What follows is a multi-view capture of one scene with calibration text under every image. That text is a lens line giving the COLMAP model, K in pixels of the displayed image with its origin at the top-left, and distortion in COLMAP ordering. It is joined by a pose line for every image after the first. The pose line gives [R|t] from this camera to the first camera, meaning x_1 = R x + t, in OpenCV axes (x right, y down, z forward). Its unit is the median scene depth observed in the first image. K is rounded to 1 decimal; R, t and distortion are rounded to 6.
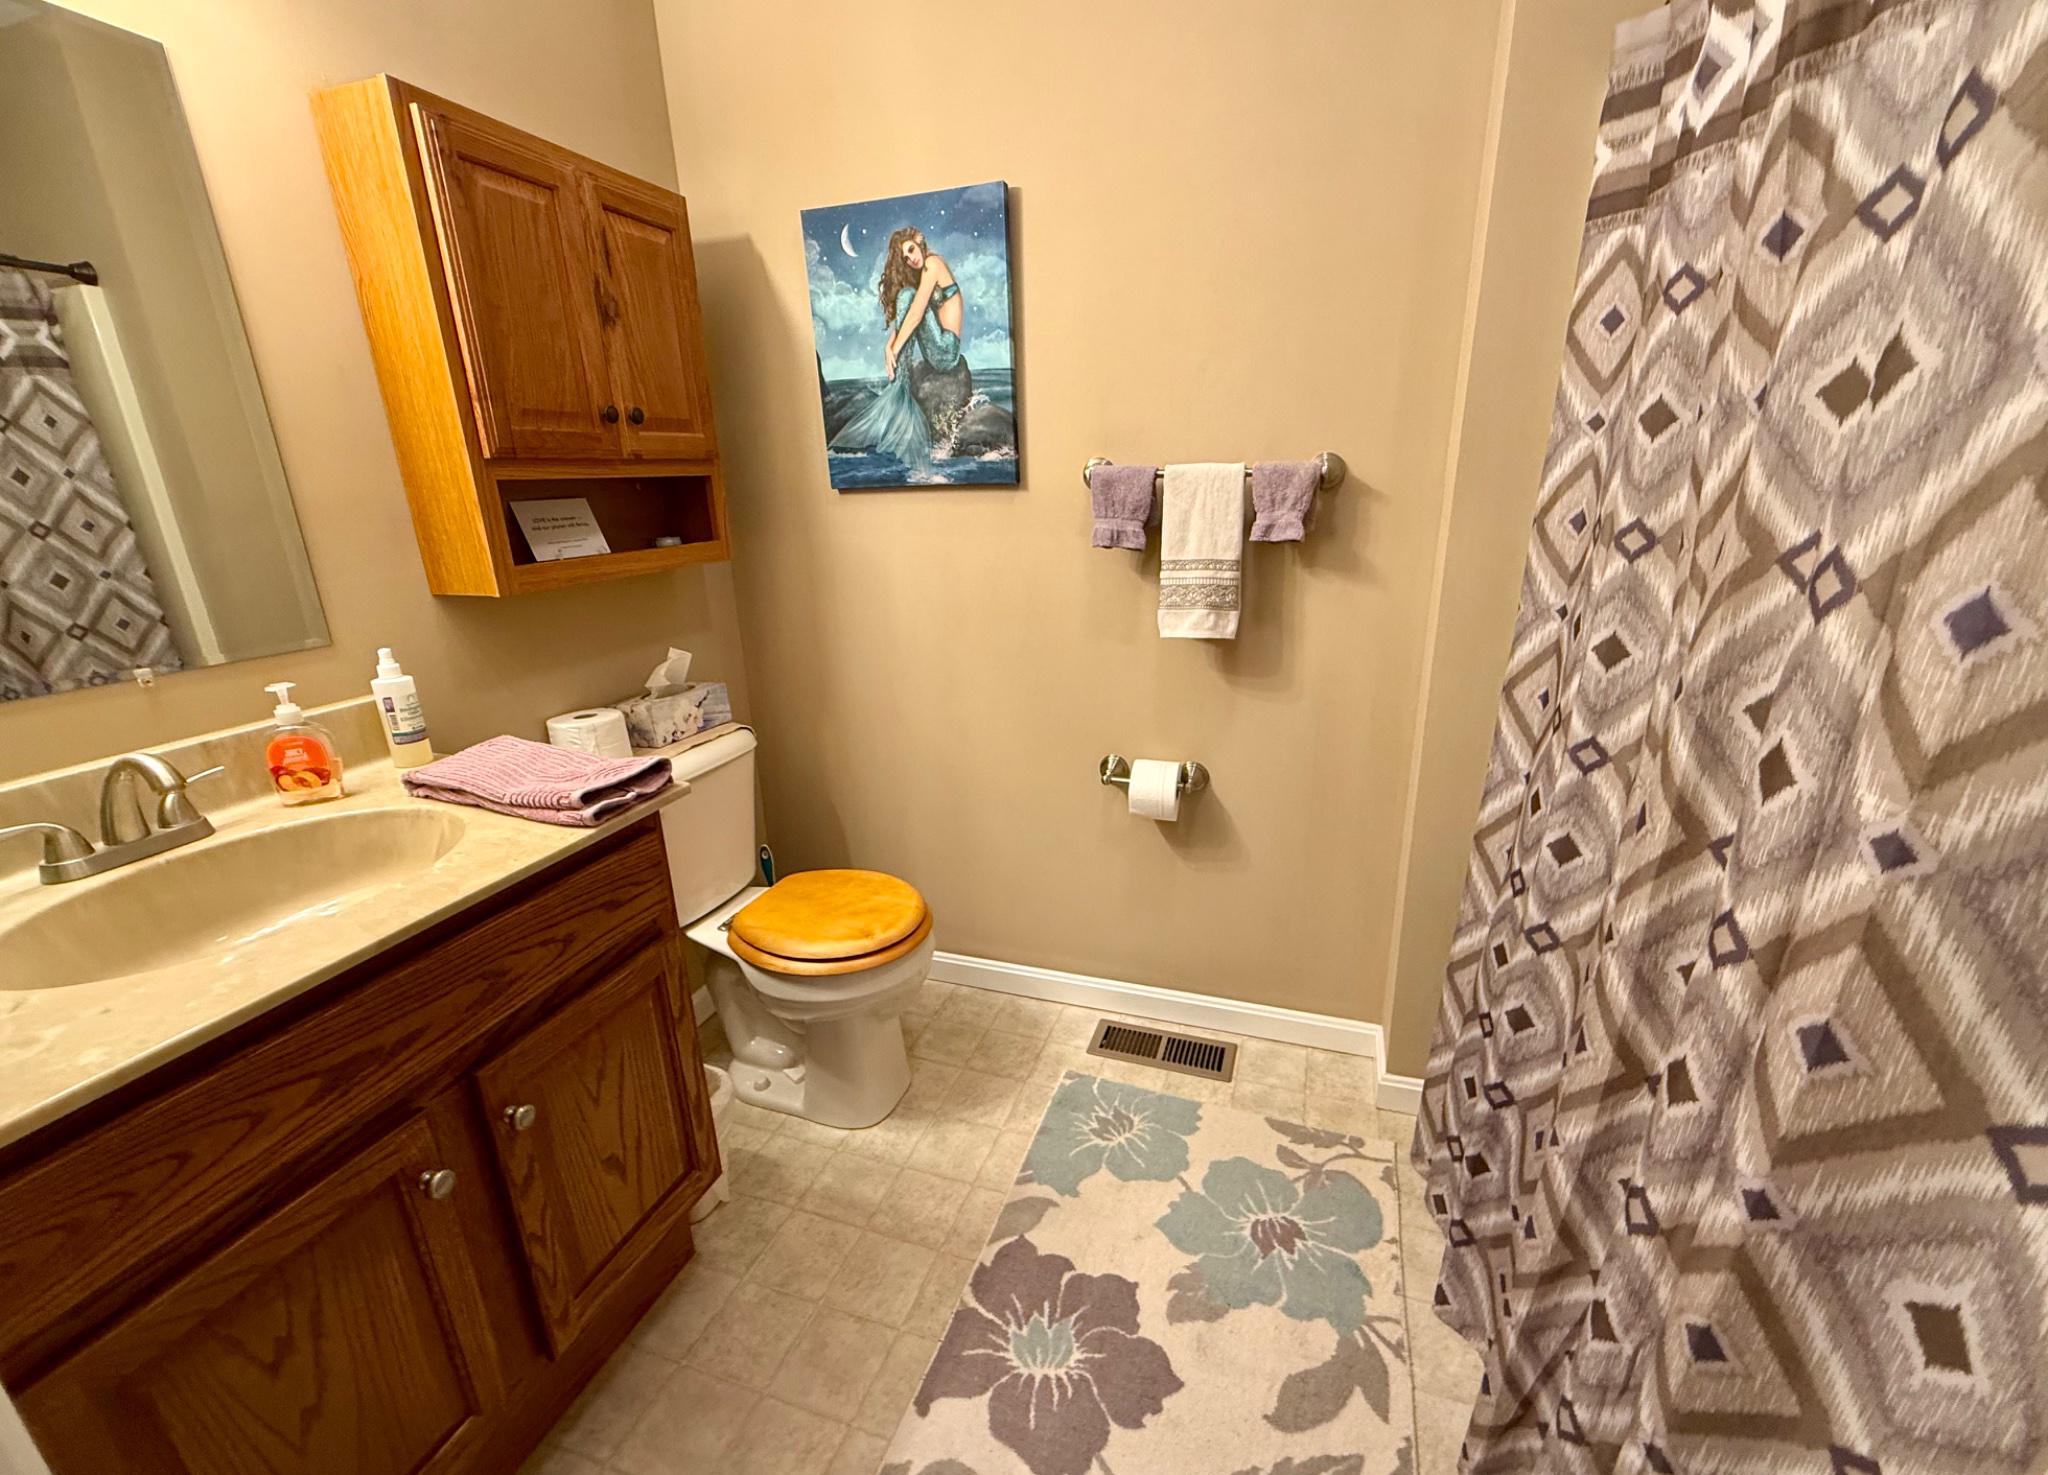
lens RADIAL K [[837.7, 0, 1043.8], [0, 837.7, 735.2], [0, 0, 1]] dist [0.001566, 0.000214]
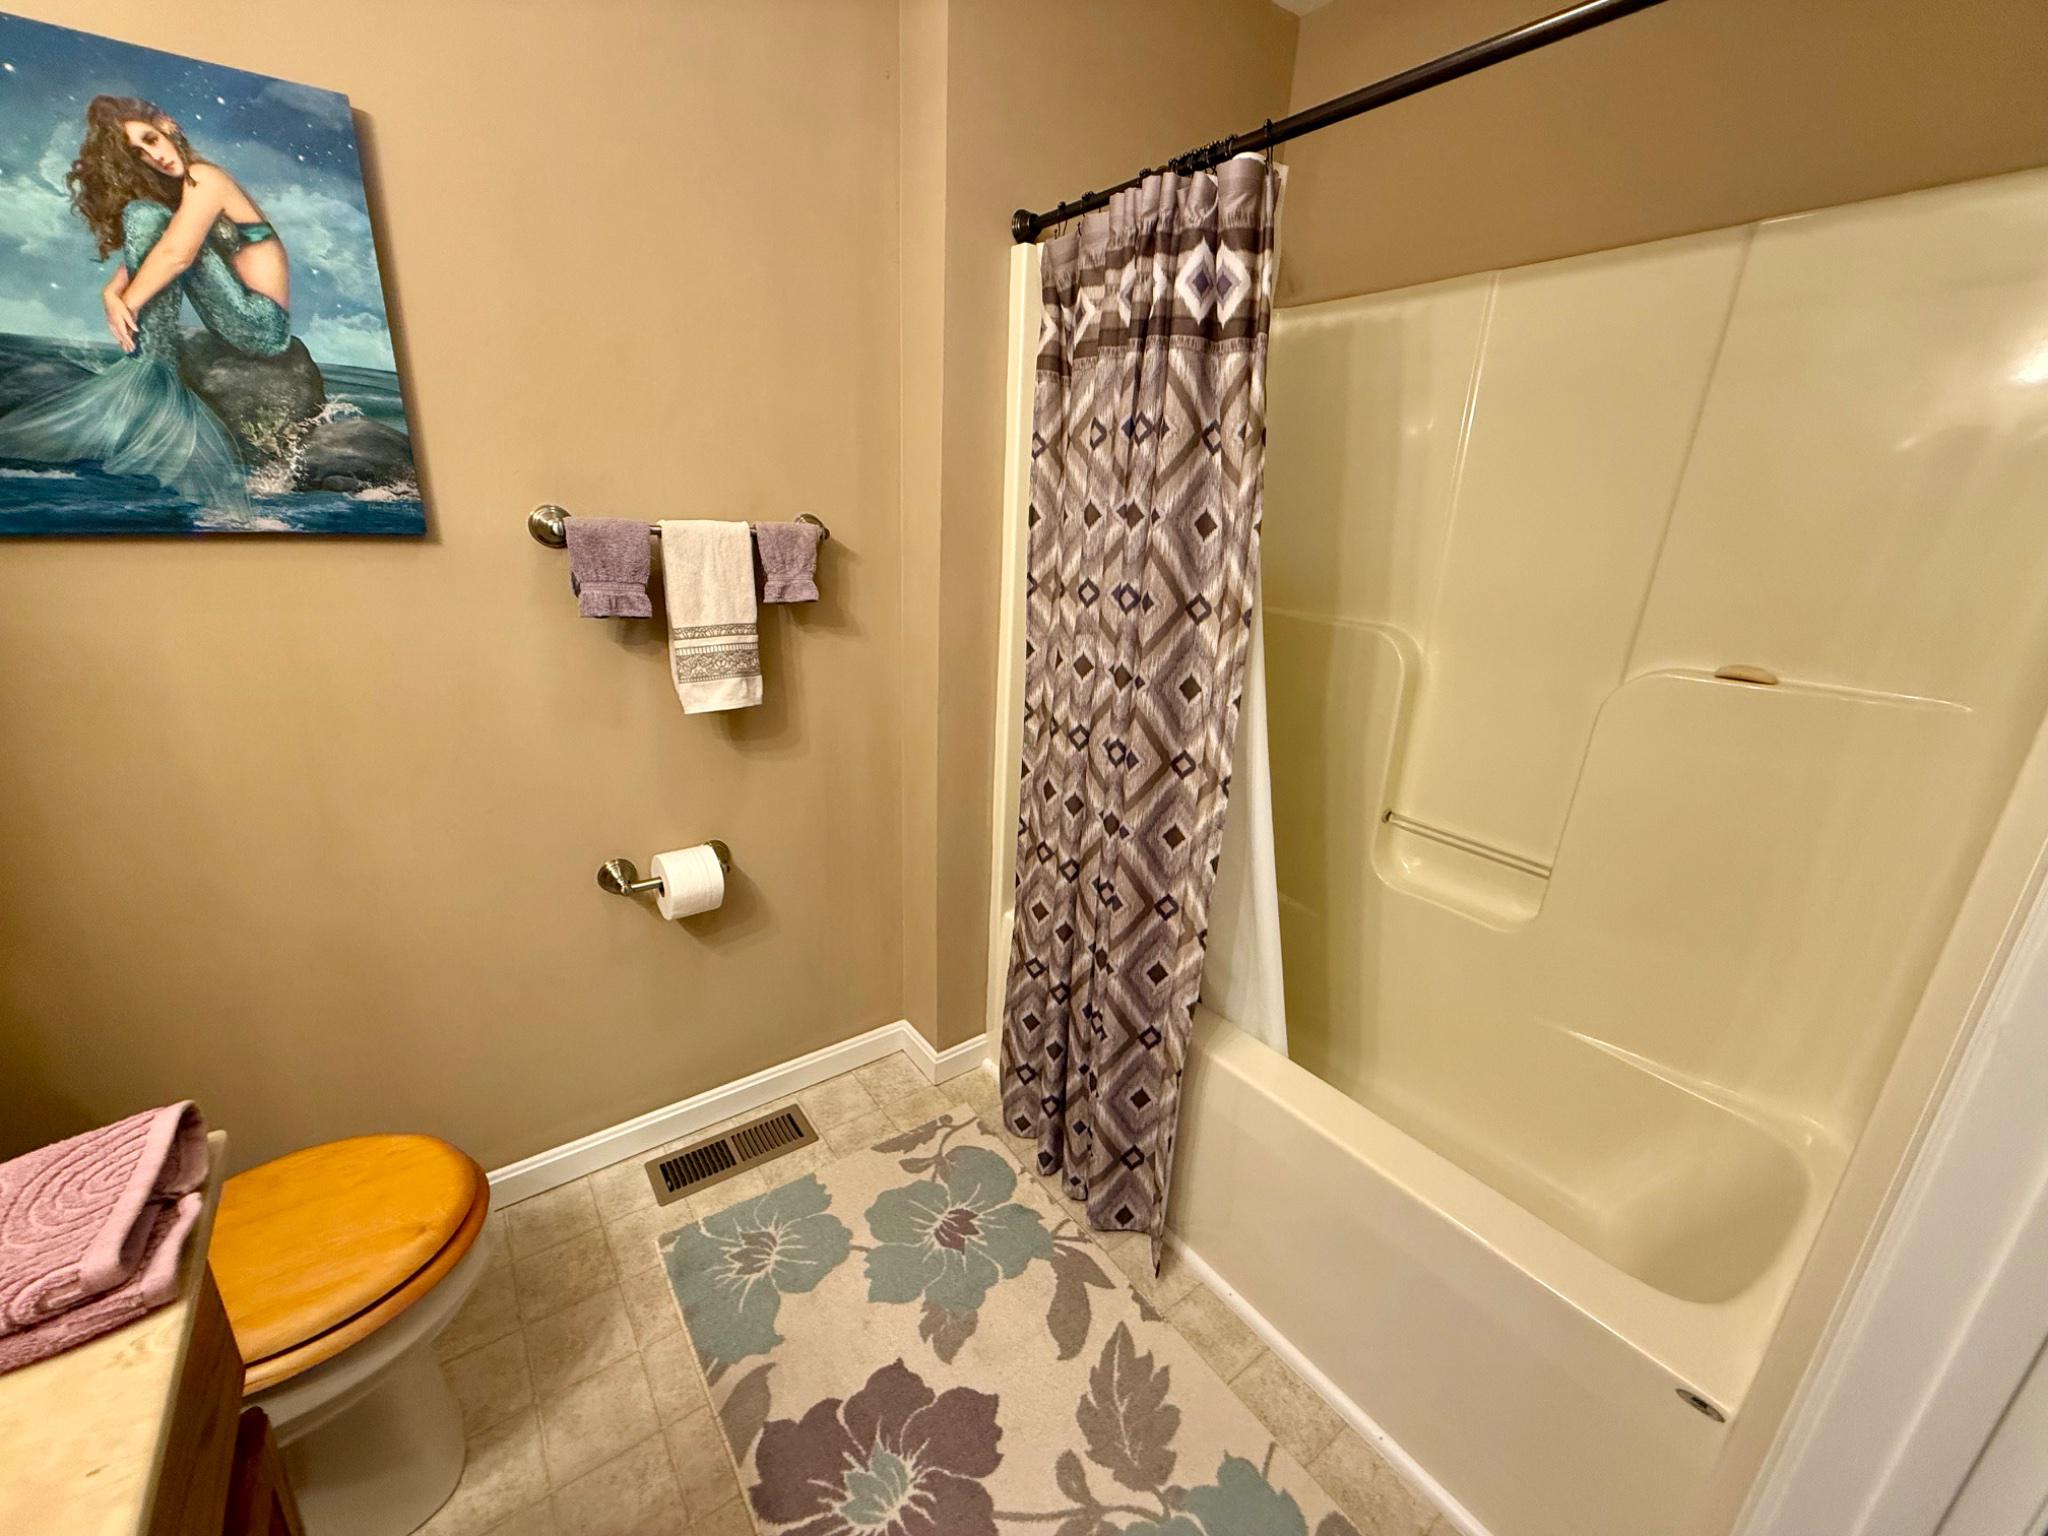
lens RADIAL K [[815.1, 0, 1020.4], [0, 815.1, 768.1], [0, 0, 1]] dist [-0.000079, 0.000347]
pose [[0.580738, -0.205336, 0.787769, -0.349397], [0.195640, 0.974511, 0.109786, -0.086521], [-0.790233, 0.090362, 0.606107, 0.200779]]
